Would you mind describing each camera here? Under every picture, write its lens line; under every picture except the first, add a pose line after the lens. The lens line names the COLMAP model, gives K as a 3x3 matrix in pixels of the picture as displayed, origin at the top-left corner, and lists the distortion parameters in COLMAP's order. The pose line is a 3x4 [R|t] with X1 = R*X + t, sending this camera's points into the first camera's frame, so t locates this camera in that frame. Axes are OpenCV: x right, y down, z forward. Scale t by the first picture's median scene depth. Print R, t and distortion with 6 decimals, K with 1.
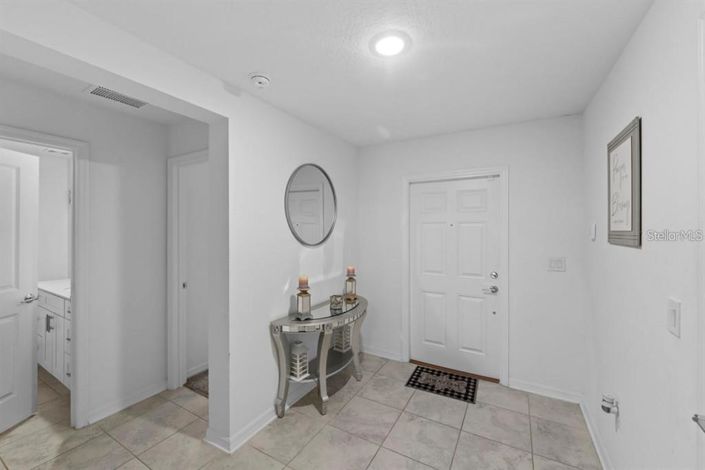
lens RADIAL K [[287.3, 0, 349.8], [0, 287.3, 232.3], [0, 0, 1]] dist [-0.000969, -0.000199]
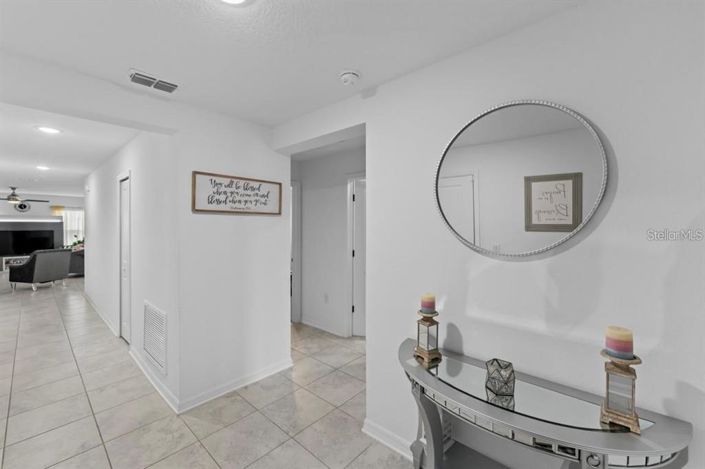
lens RADIAL K [[287.3, 0, 349.8], [0, 287.3, 231.8], [0, 0, 1]] dist [-0.000969, -0.000199]
pose [[-0.209886, 0.022705, -0.977462, 0.552163], [-0.006458, 0.999676, 0.024608, -0.013346], [0.977705, 0.011477, -0.209671, 0.995590]]
